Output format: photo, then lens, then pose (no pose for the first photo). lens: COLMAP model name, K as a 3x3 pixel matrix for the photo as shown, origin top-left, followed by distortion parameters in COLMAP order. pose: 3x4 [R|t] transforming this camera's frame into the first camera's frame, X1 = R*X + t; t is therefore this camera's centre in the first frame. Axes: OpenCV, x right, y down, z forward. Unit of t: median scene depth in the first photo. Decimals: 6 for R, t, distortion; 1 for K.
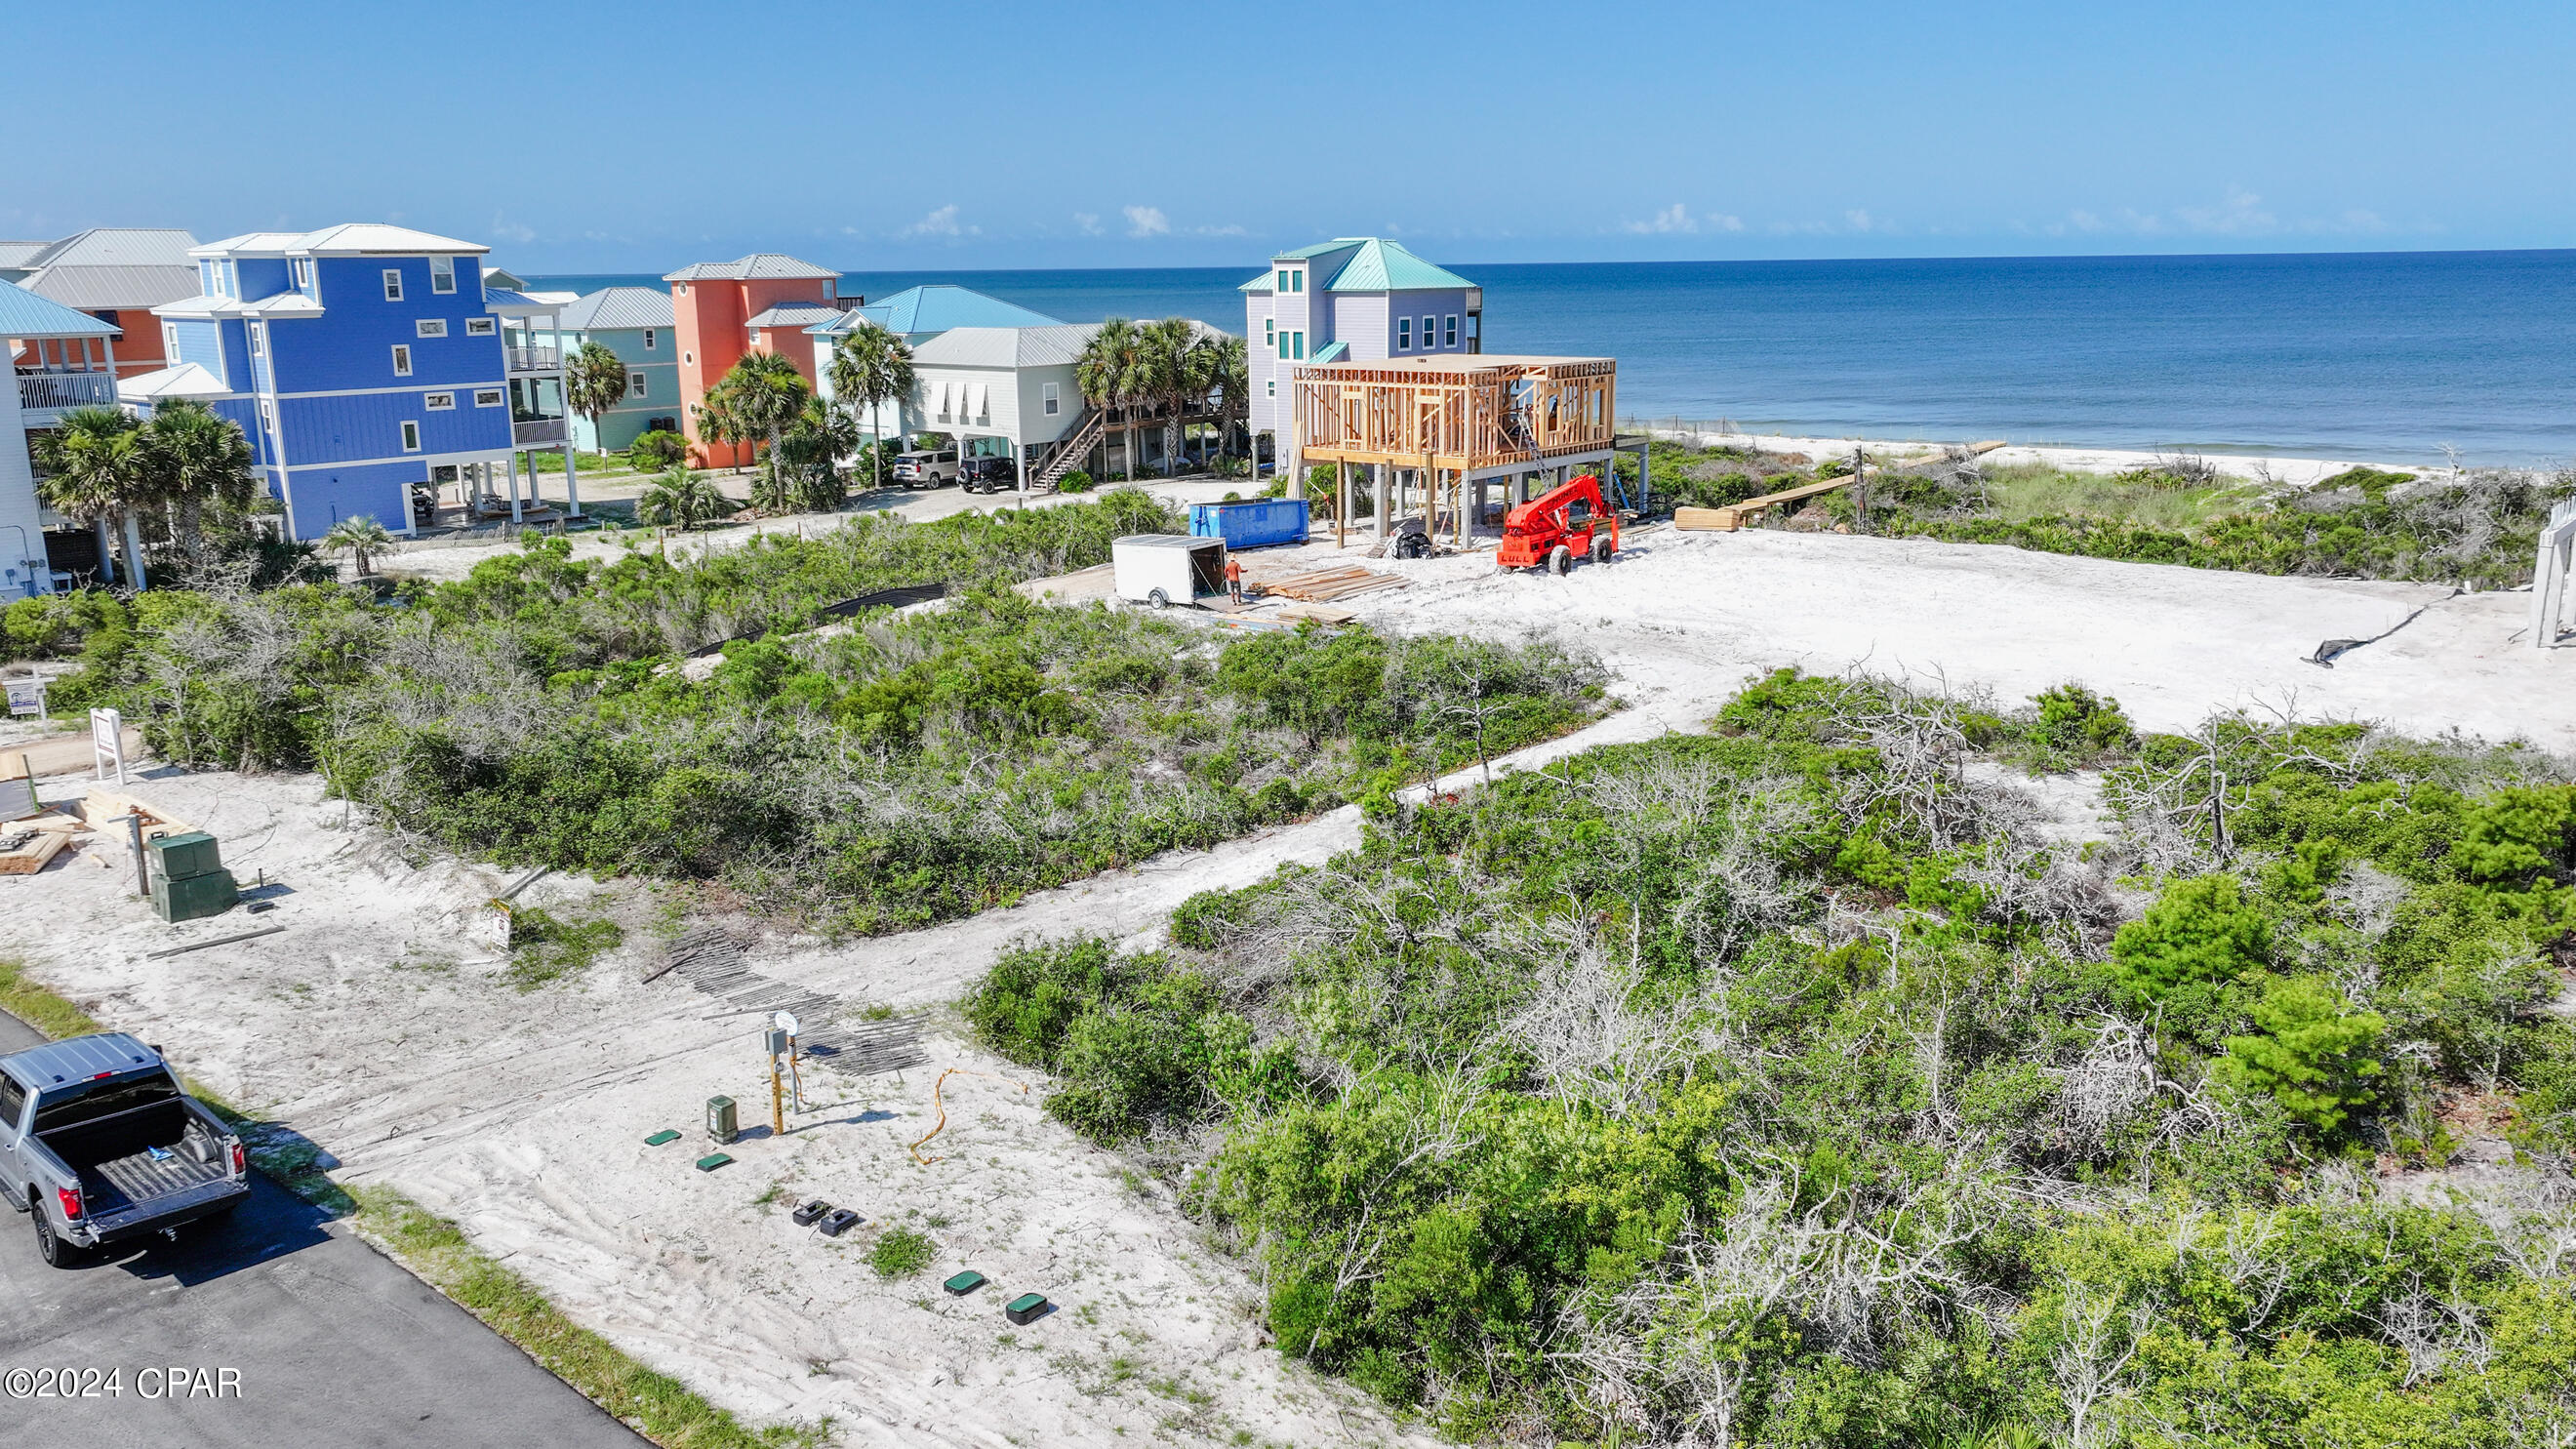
lens RADIAL K [[1917.2, 0, 1299.4], [0, 1917.2, 727.9], [0, 0, 1]] dist [0.013339, 0.005212]
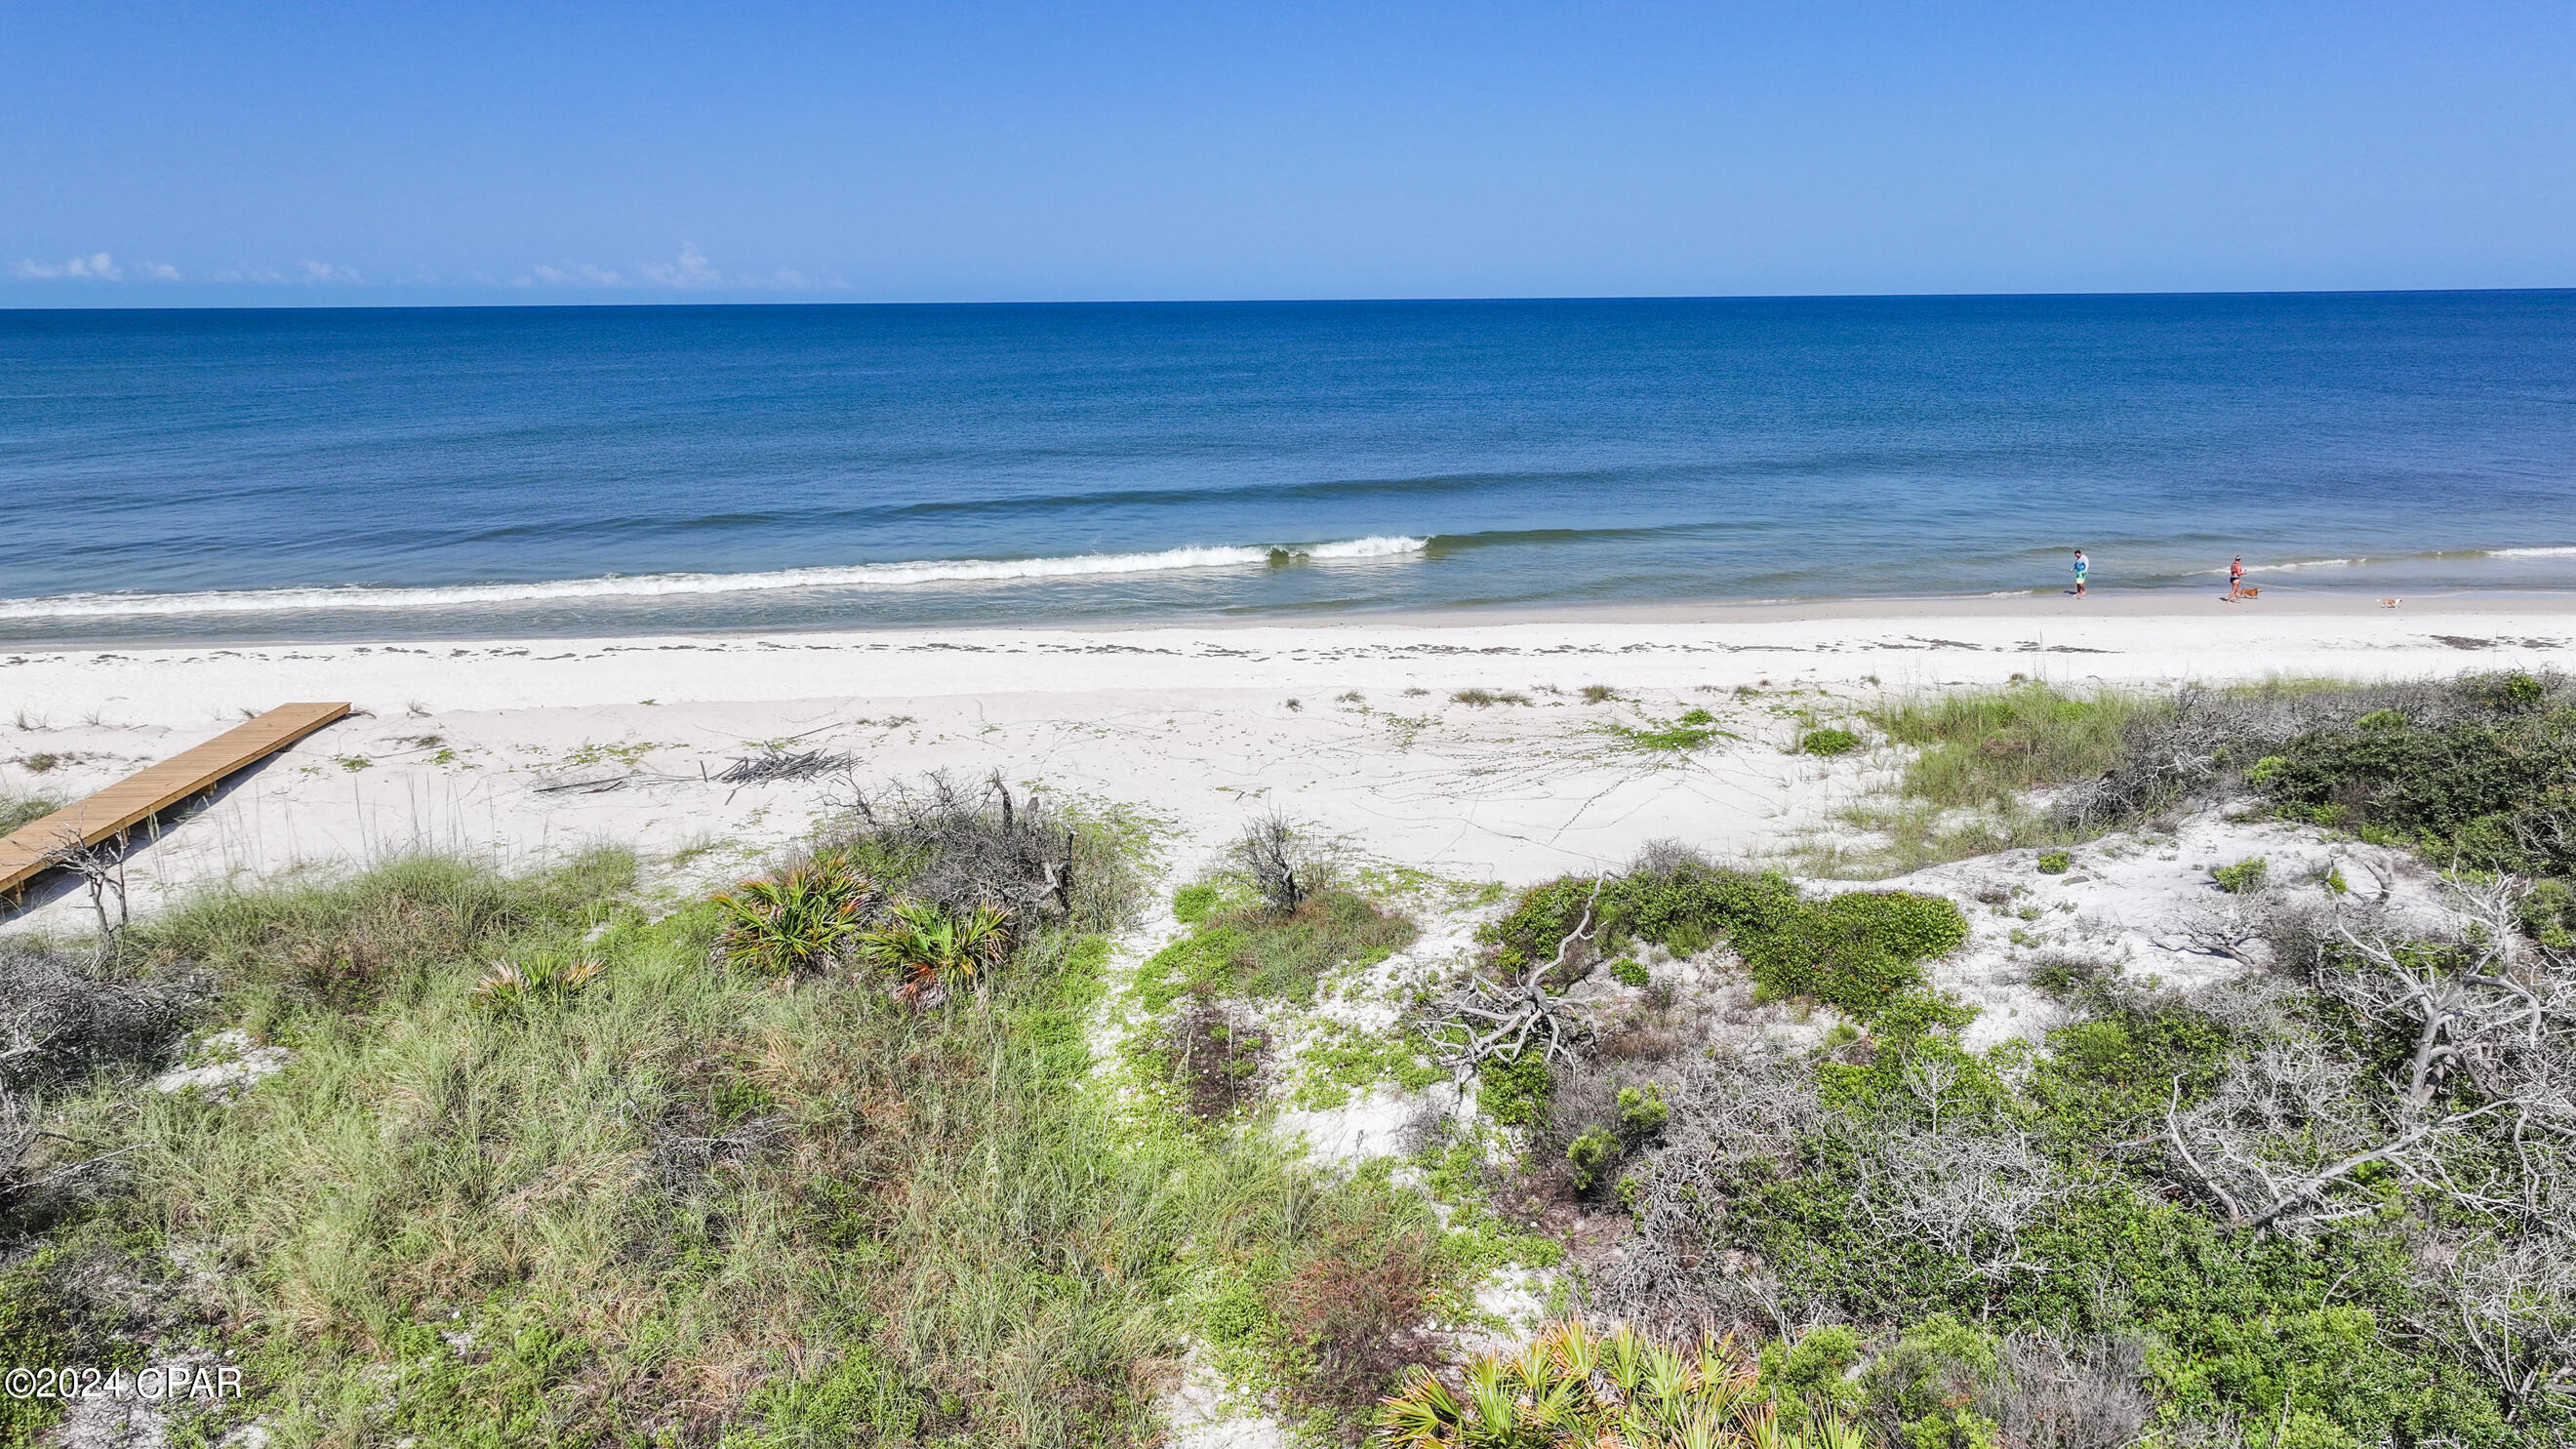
lens RADIAL K [[1825.4, 0, 1287.4], [0, 1825.4, 727.3], [0, 0, 1]] dist [0.000111, 0.004257]
pose [[0.732435, -0.154292, 0.663123, 0.312152], [0.164684, 0.985210, 0.047336, -0.148523], [-0.660619, 0.074535, 0.747012, 0.743836]]
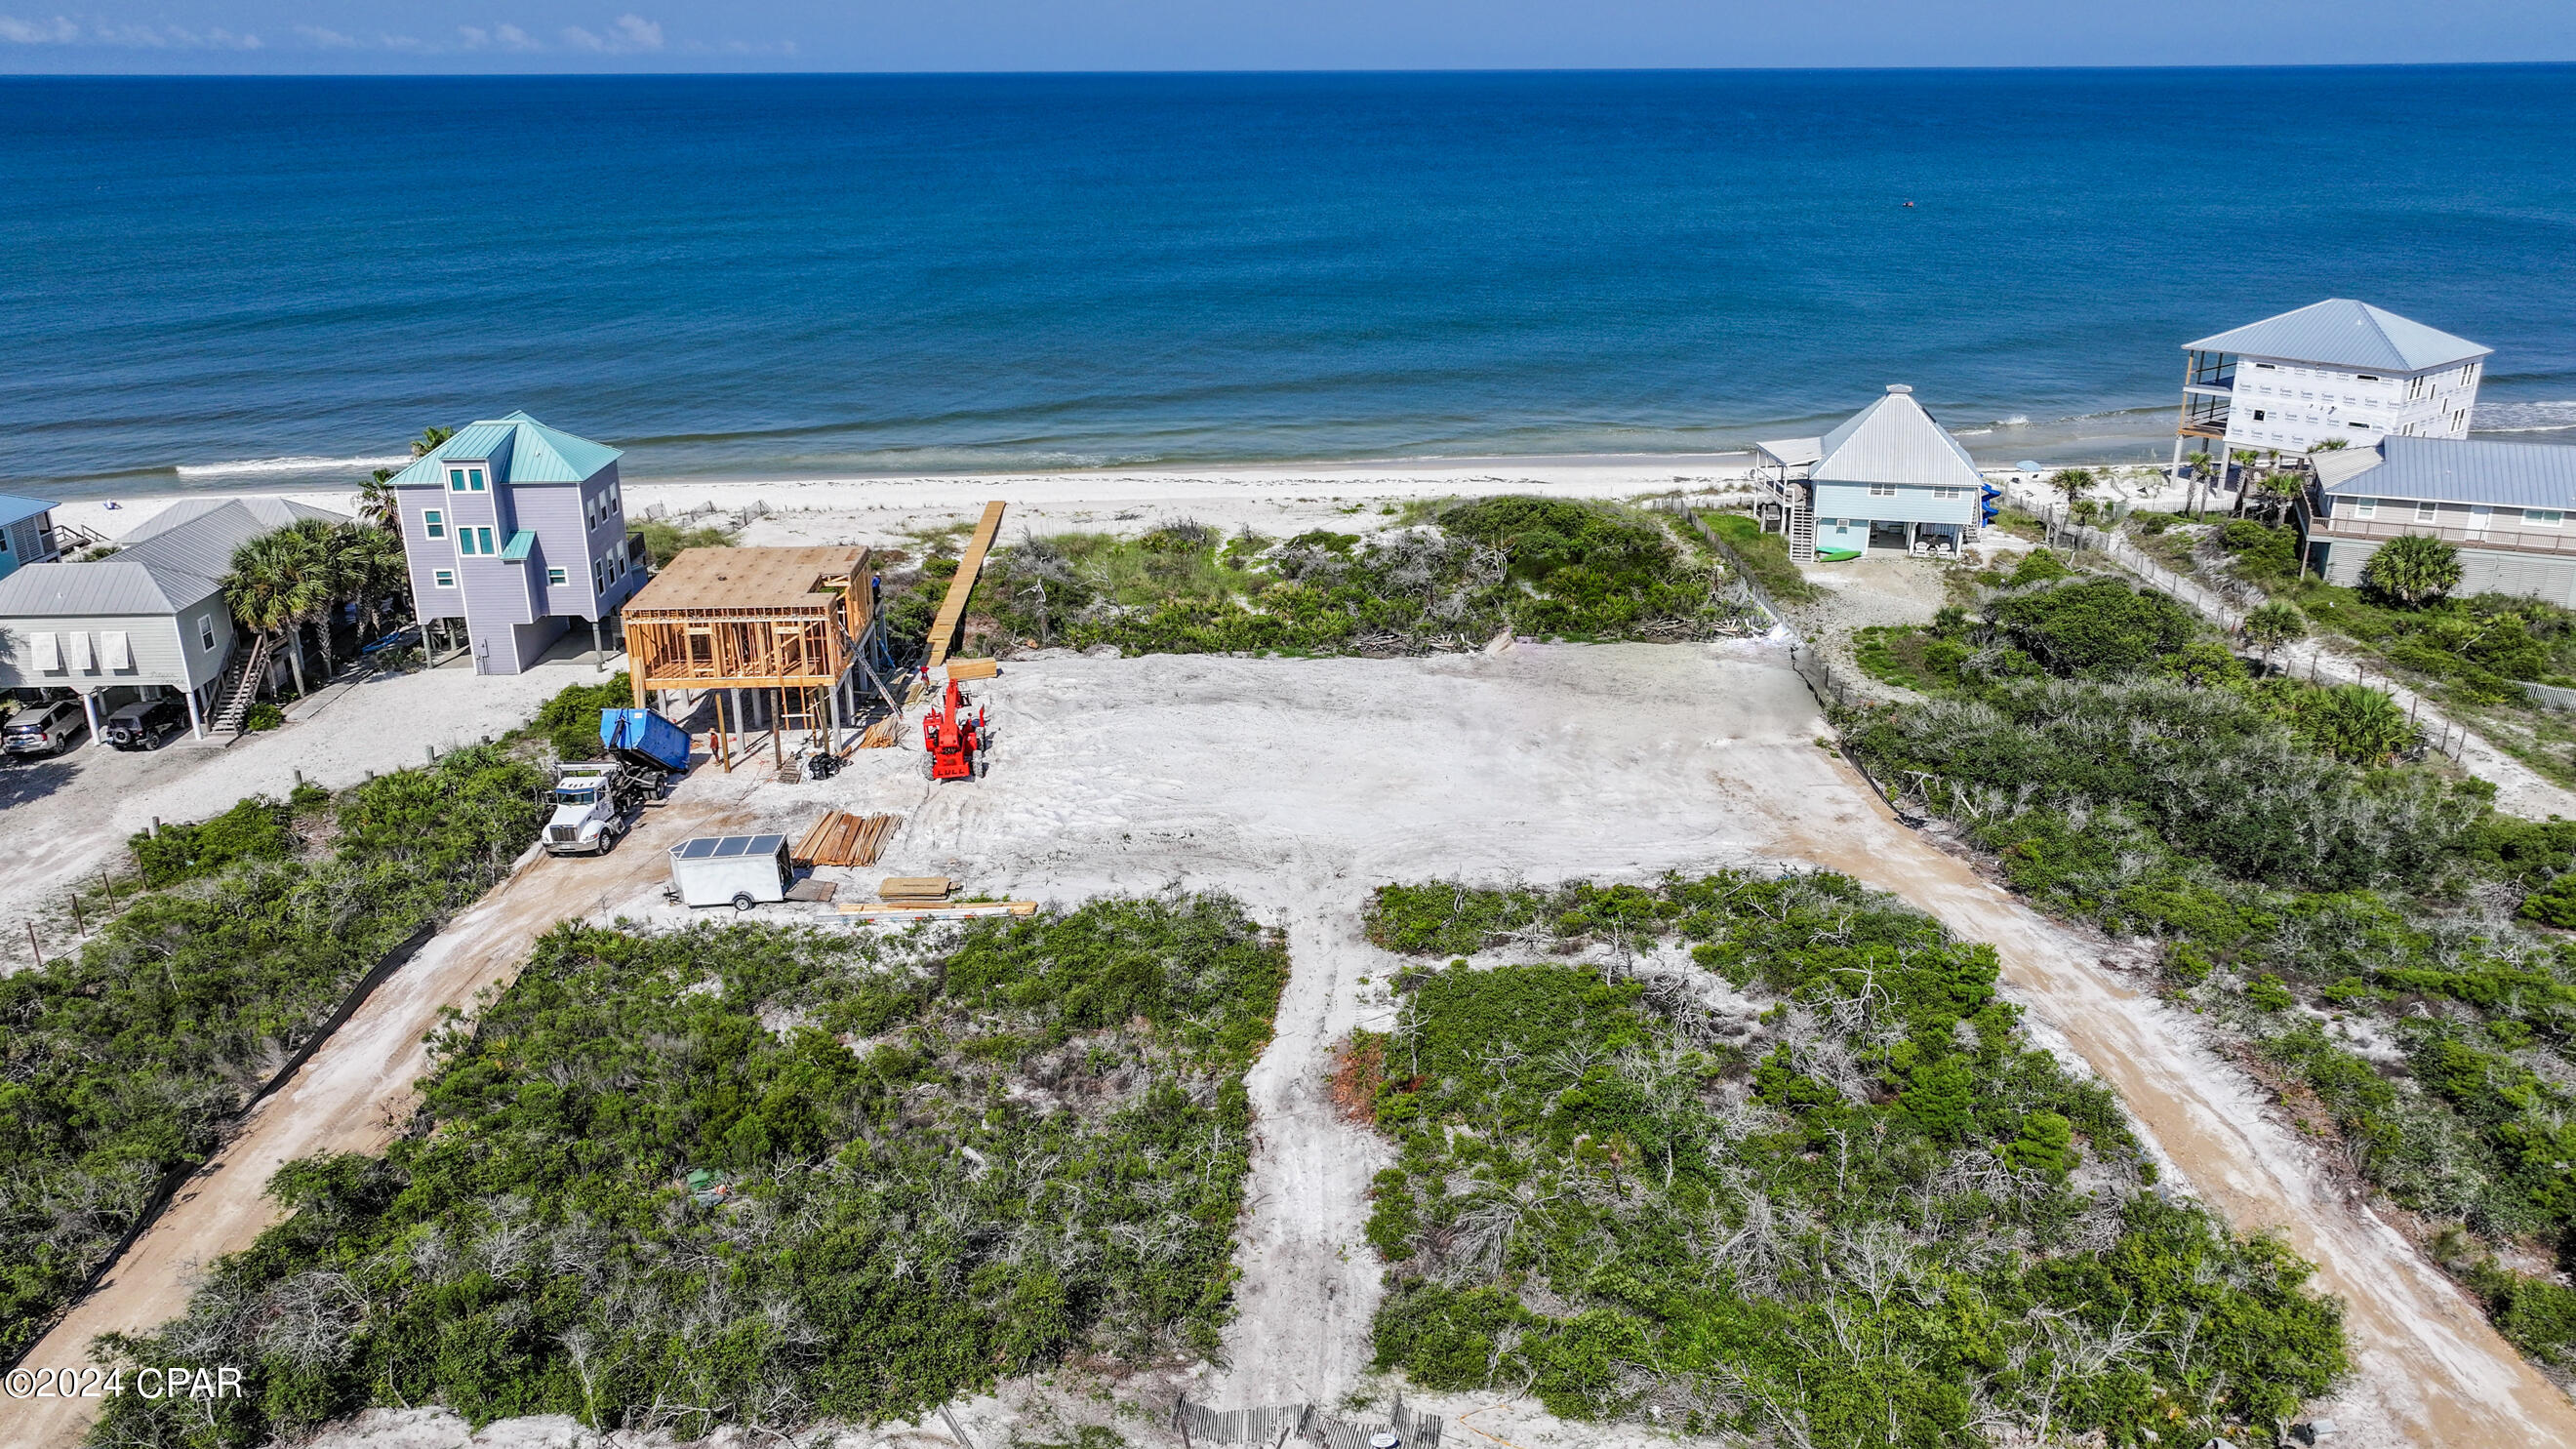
lens RADIAL K [[1825.4, 0, 1279.3], [0, 1825.4, 737.0], [0, 0, 1]] dist [0.000111, 0.004257]
pose [[0.732313, -0.229502, 0.641129, -0.326580], [0.161651, 0.973172, 0.163720, -0.183488], [-0.661503, -0.016256, 0.749766, -0.000987]]
